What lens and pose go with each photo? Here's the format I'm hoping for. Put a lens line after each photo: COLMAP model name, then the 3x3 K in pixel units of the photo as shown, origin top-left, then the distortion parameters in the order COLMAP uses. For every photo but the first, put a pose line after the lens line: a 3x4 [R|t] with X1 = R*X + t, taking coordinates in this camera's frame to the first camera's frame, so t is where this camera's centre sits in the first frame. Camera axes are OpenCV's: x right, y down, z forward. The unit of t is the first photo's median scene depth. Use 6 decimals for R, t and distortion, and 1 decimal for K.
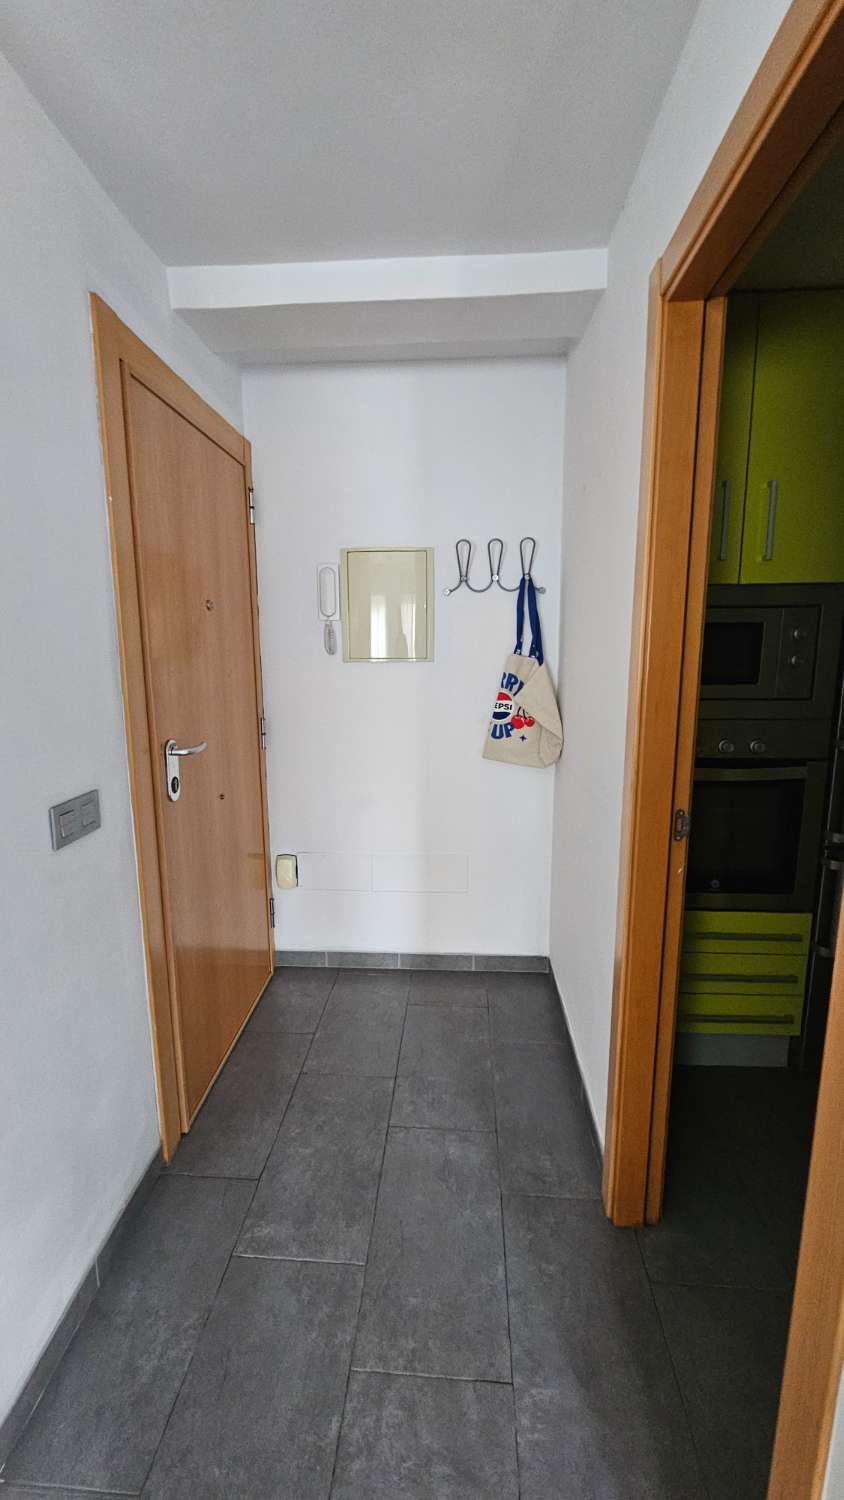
lens RADIAL K [[614.4, 0, 417.6], [0, 614.4, 749.6], [0, 0, 1]] dist [-0.006476, 0.000514]
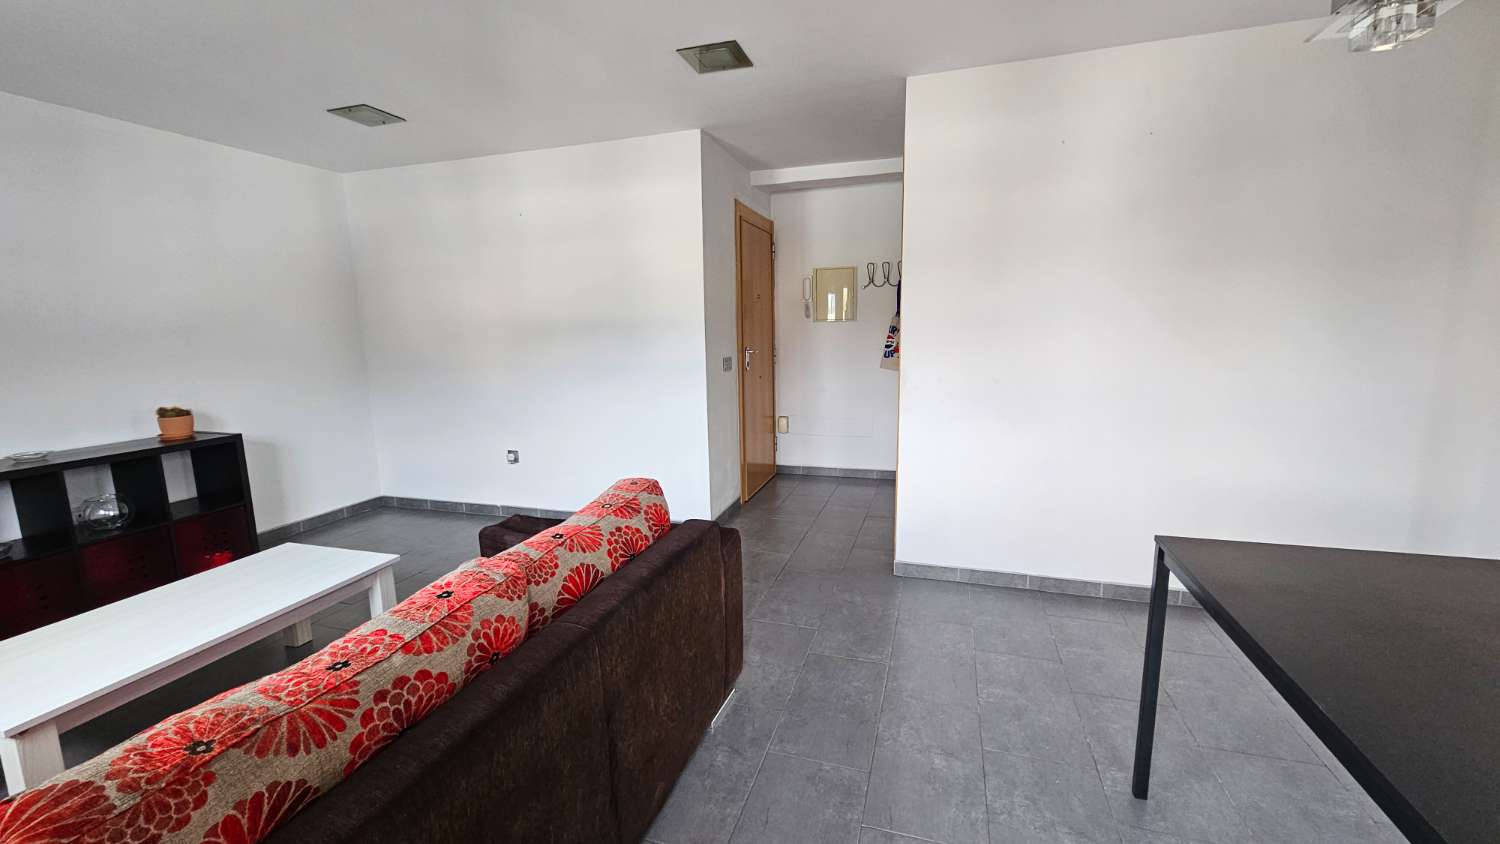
lens RADIAL K [[611.3, 0, 742.2], [0, 611.3, 426.7], [0, 0, 1]] dist [-0.002592, -0.000908]
pose [[0.970632, 0.024430, -0.239327, 0.156420], [-0.027877, 0.999551, -0.011027, 0.252507], [0.238950, 0.017374, 0.970876, -1.112022]]
